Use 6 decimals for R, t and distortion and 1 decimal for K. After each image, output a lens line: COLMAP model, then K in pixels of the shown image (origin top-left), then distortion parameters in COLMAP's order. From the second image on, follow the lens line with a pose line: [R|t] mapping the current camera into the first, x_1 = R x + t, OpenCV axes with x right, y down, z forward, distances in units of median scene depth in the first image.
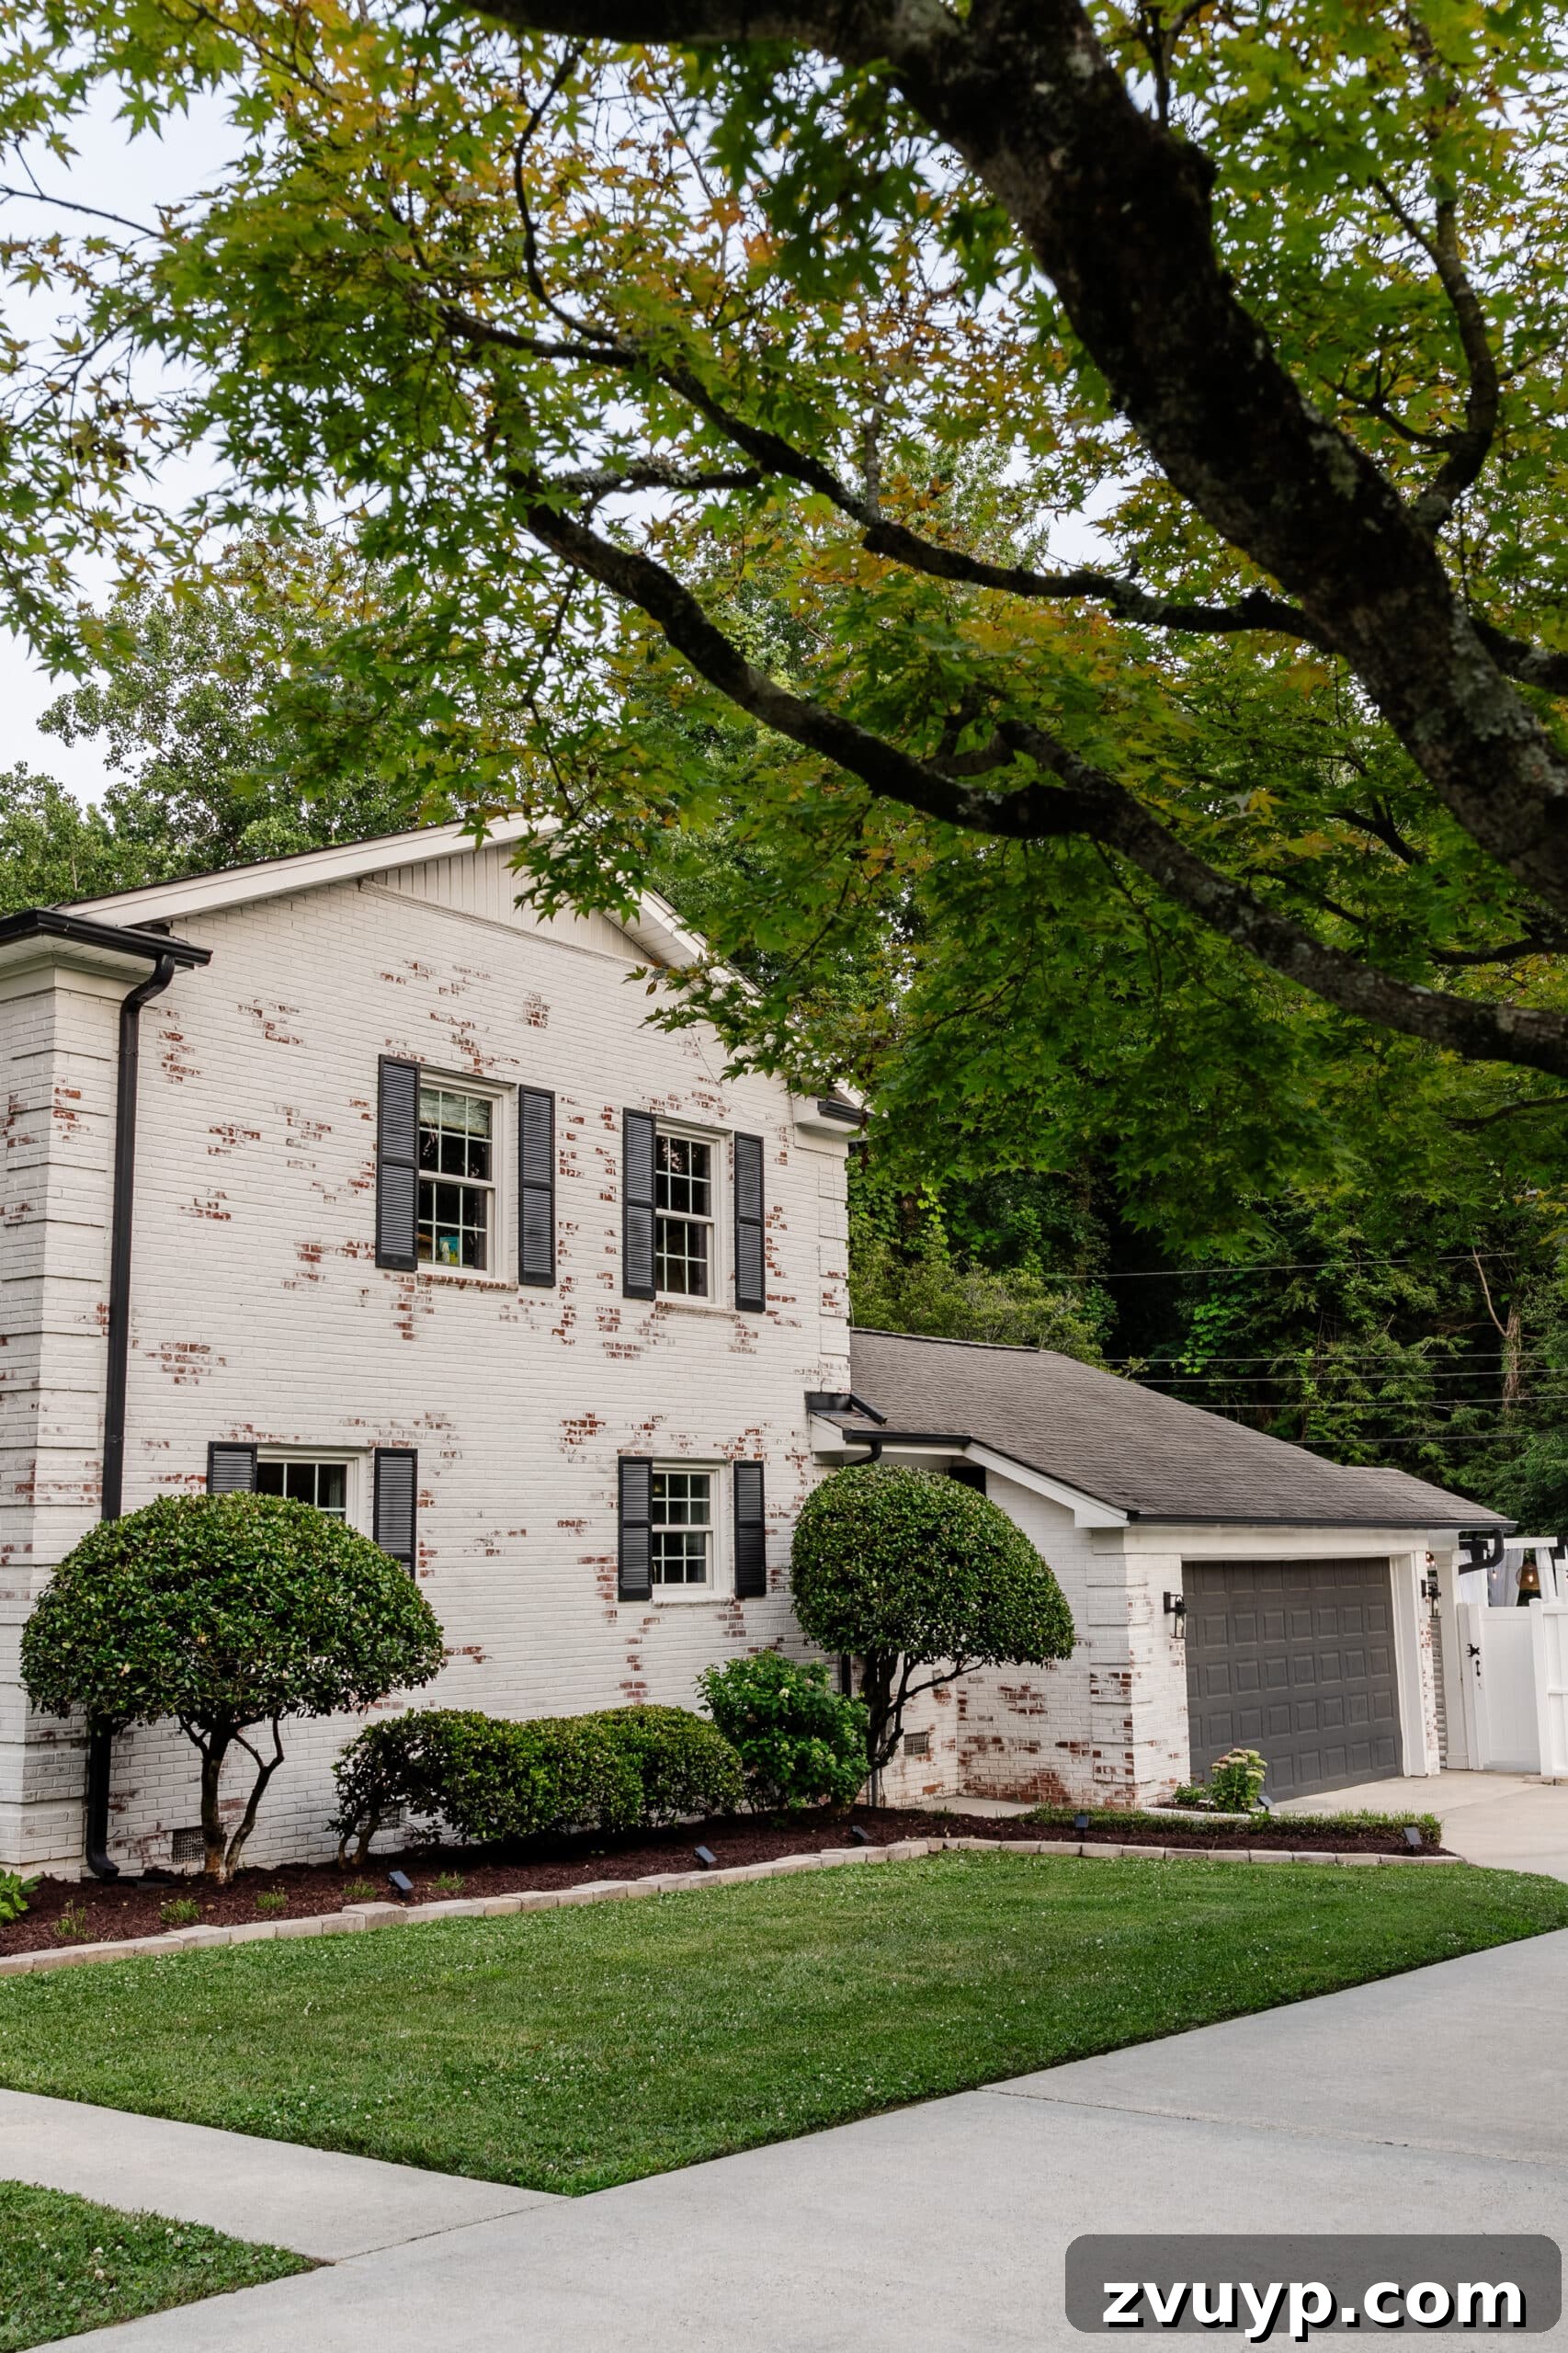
lens RADIAL K [[2294.8, 0, 777.1], [0, 2294.8, 1169.6], [0, 0, 1]] dist [0.009123, 0.002453]
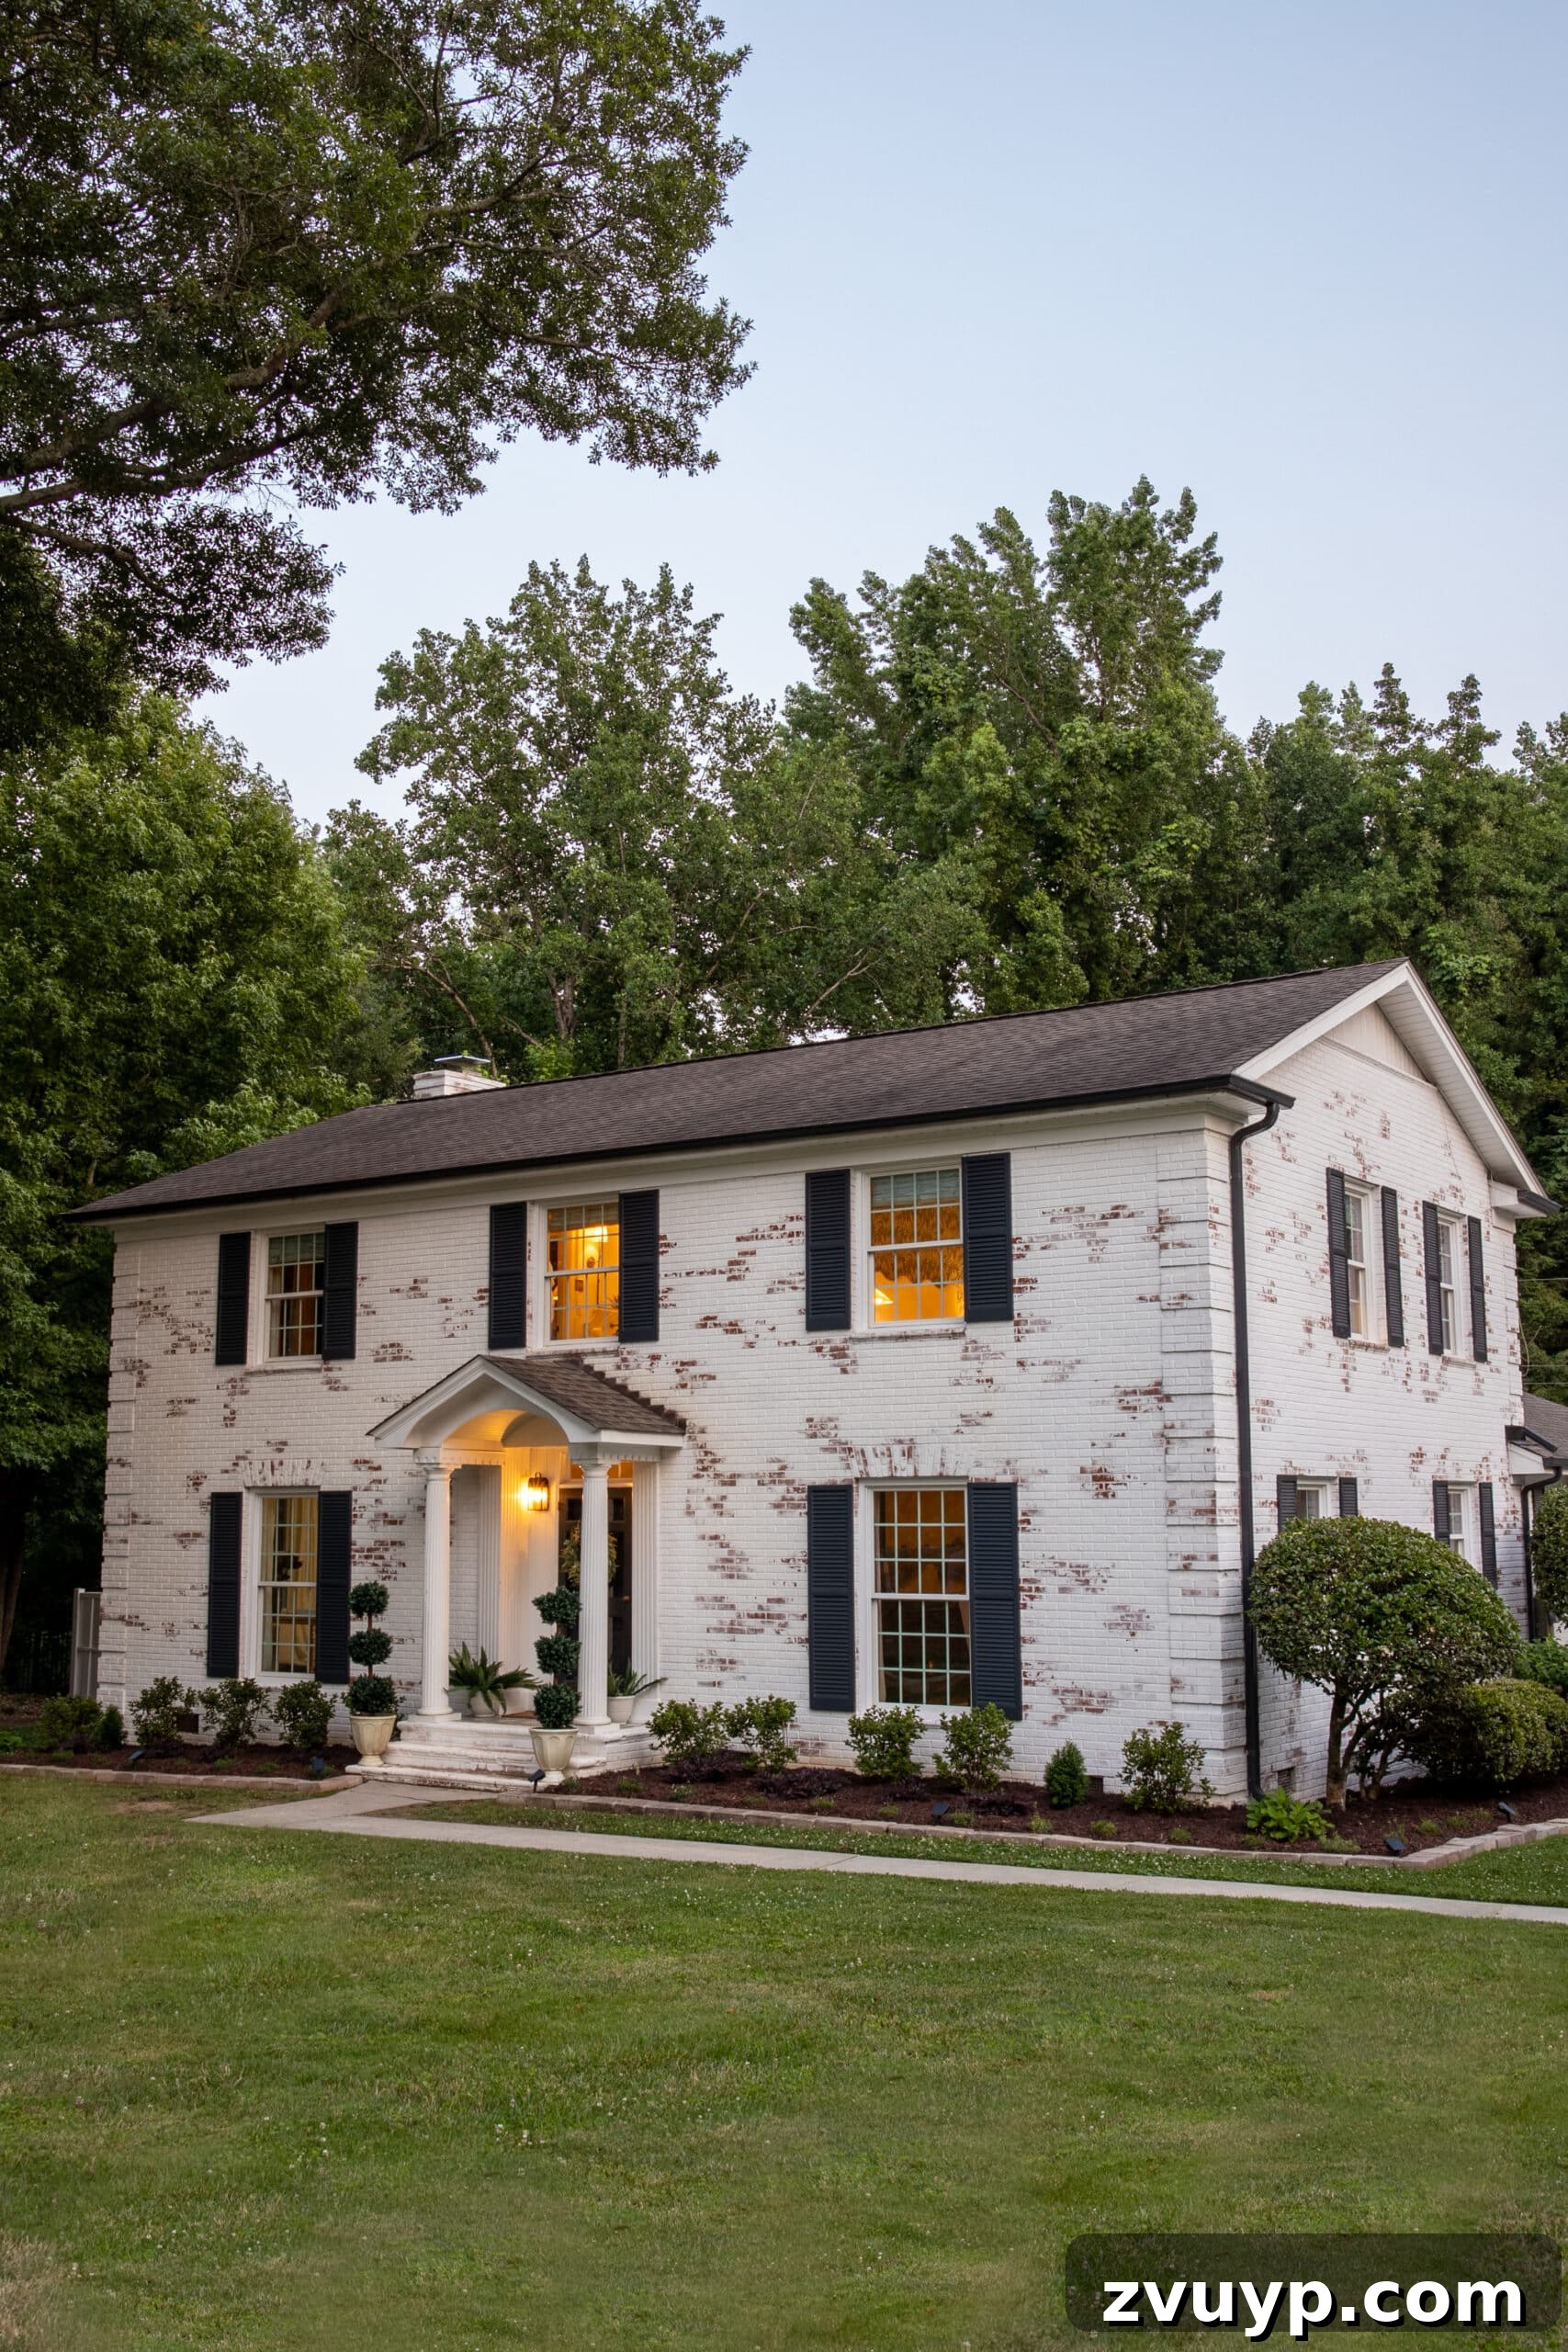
lens RADIAL K [[2275.0, 0, 784.0], [0, 2275.0, 1176.0], [0, 0, 1]] dist [-0.015563, -0.002274]
pose [[0.998362, 0.018820, 0.054026, -0.622606], [-0.019544, 0.999725, 0.012921, -0.064136], [-0.053768, -0.013956, 0.998456, -0.277138]]
